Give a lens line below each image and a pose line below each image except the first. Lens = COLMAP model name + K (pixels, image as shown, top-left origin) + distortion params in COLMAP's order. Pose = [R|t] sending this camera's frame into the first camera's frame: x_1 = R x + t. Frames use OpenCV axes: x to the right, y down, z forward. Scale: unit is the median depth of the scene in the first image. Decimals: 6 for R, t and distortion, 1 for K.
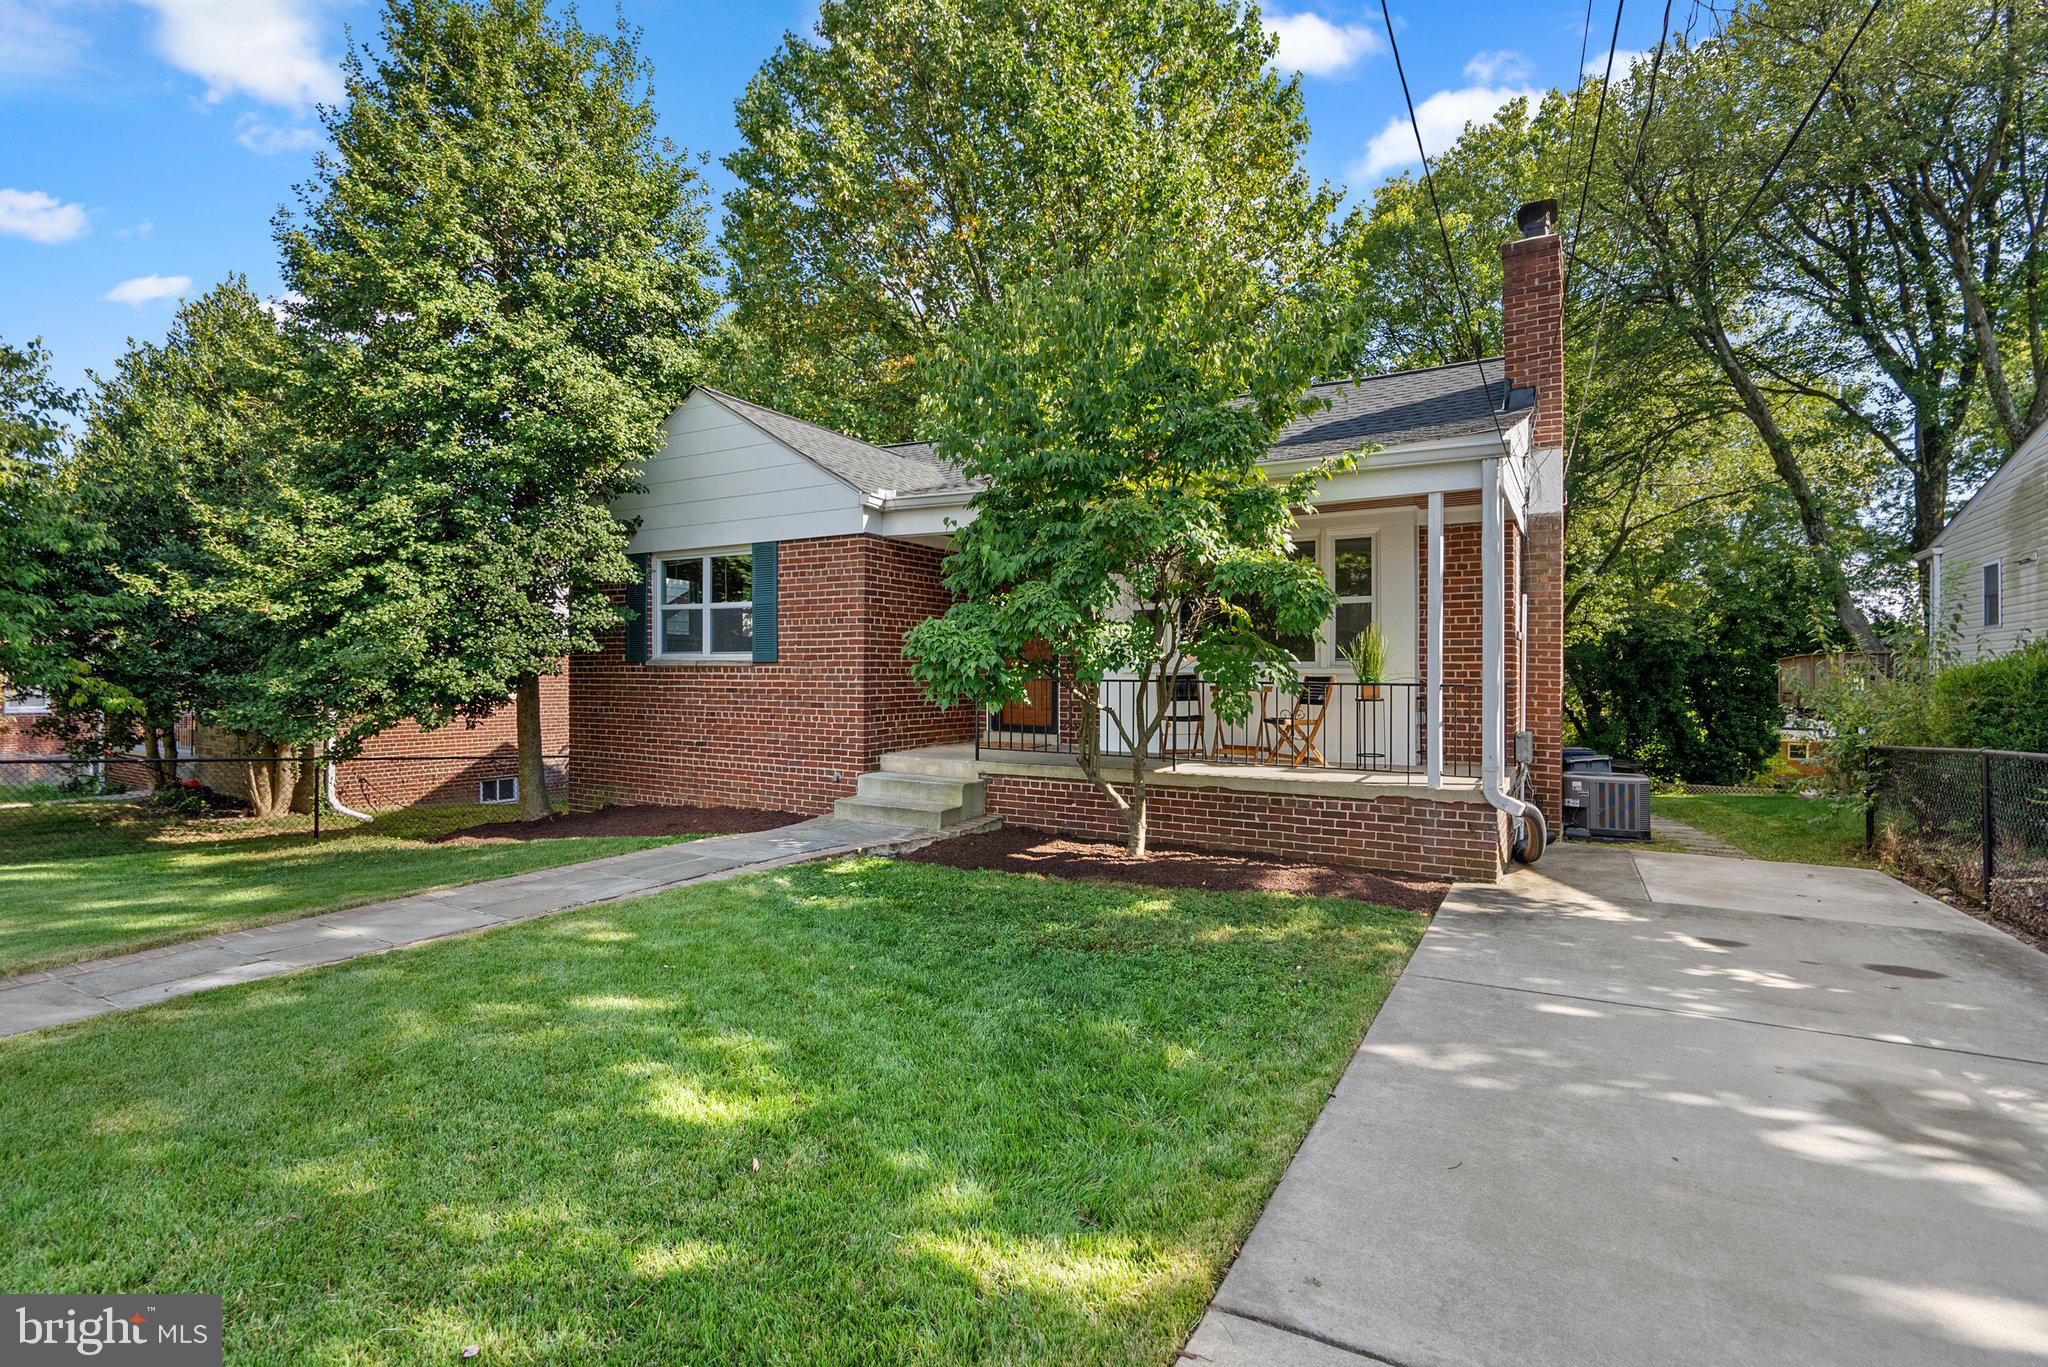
lens RADIAL K [[929.1, 0, 1024.9], [0, 929.1, 687.7], [0, 0, 1]] dist [-0.005051, 0.000319]
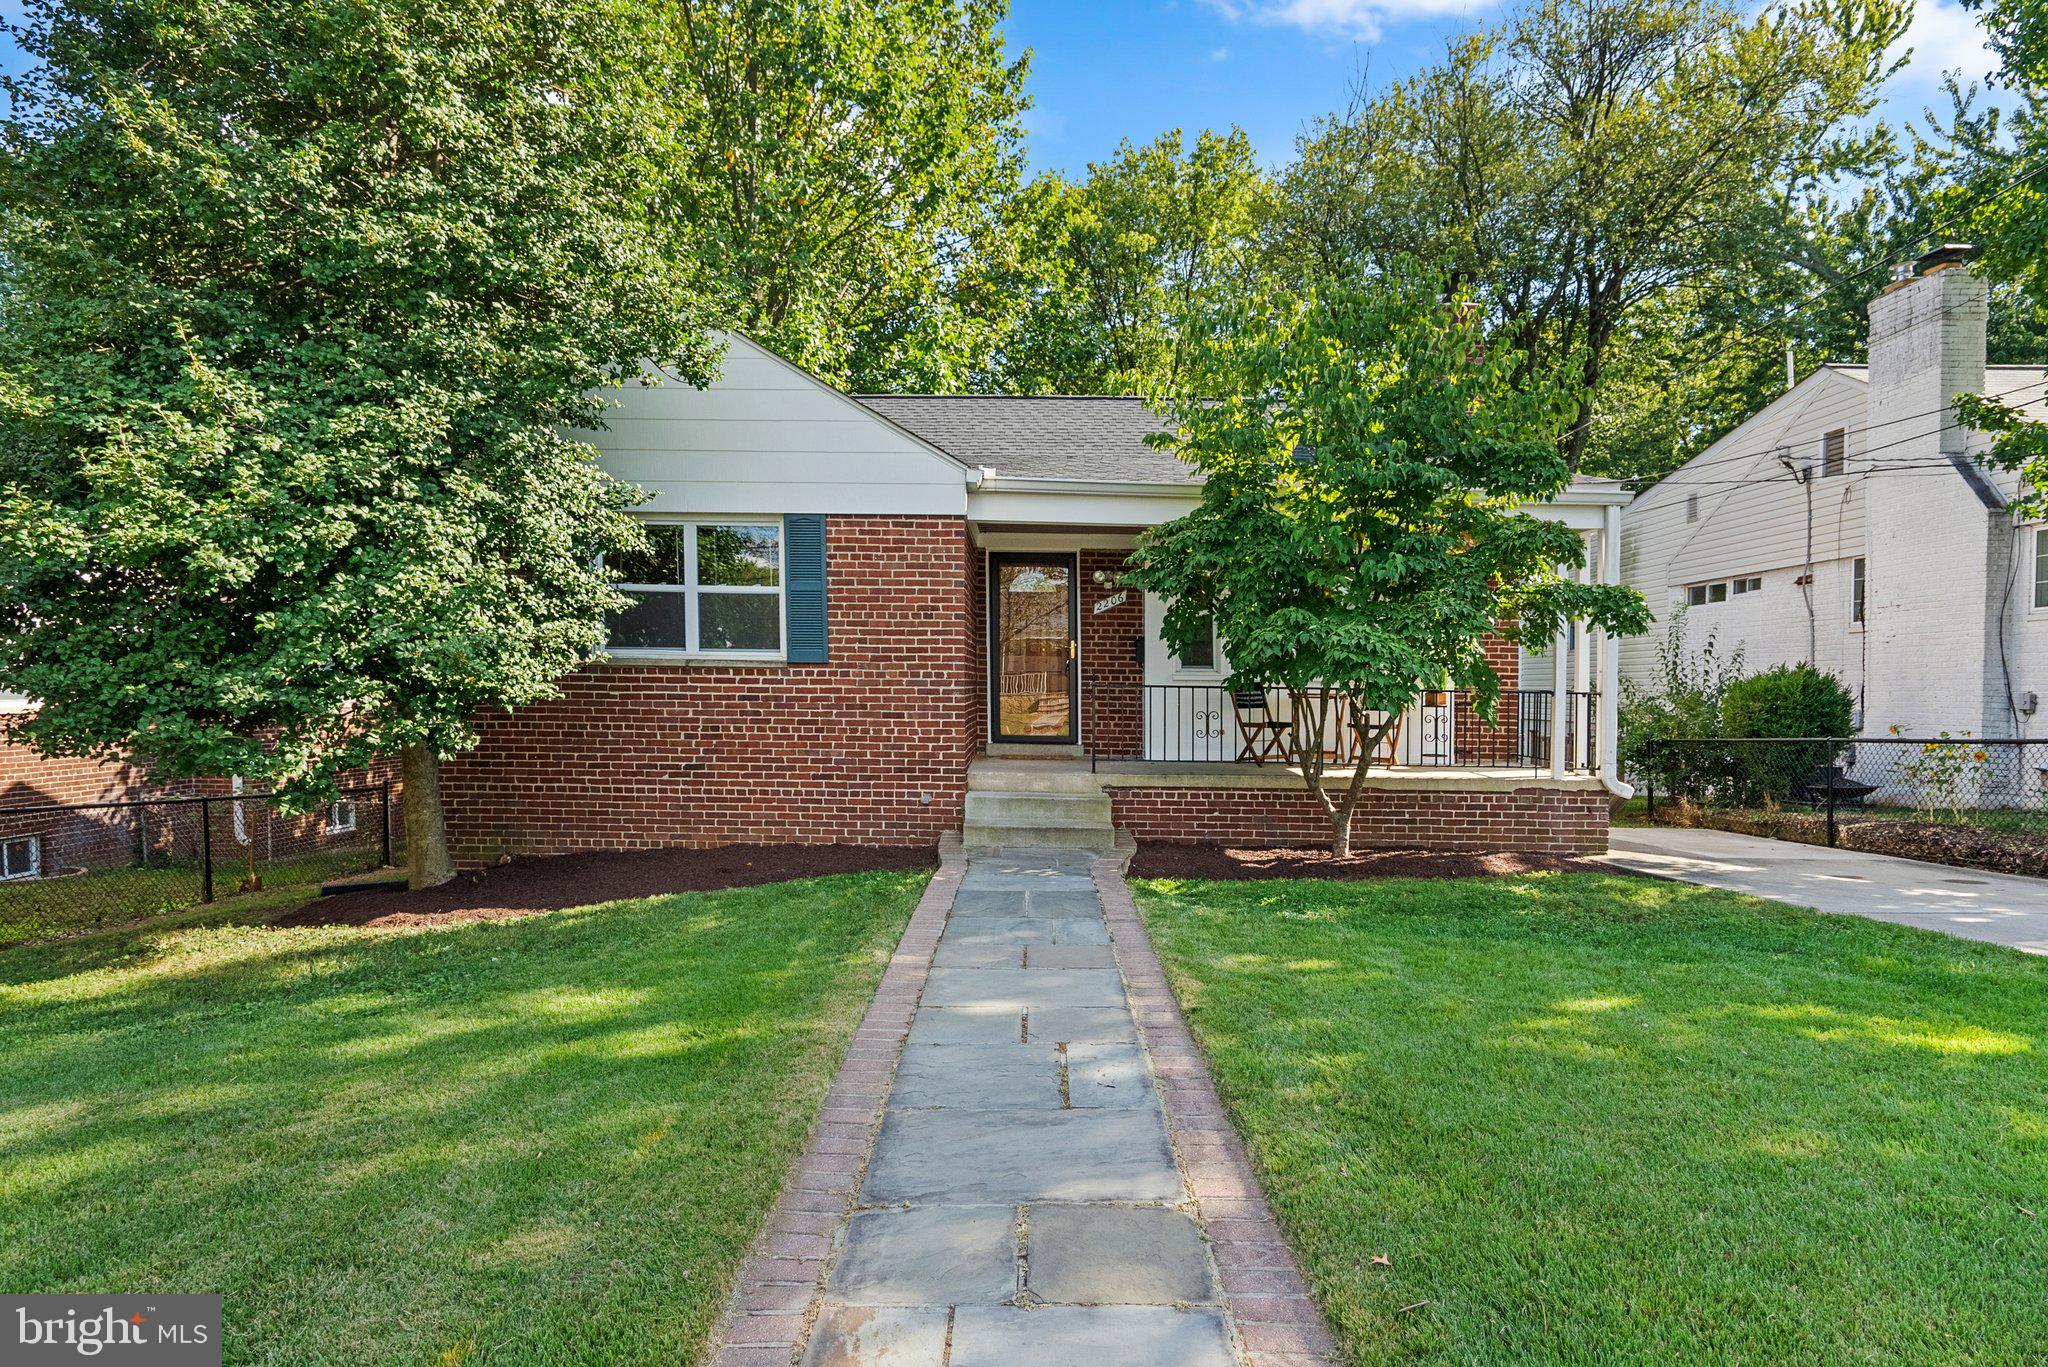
lens RADIAL K [[1036.3, 0, 1017.0], [0, 1036.3, 733.8], [0, 0, 1]] dist [0.006034, 0.000651]
pose [[0.878136, -0.015775, 0.478151, -0.641873], [-0.000456, 0.999428, 0.033811, 0.004185], [-0.478411, -0.029909, 0.877627, 0.135322]]
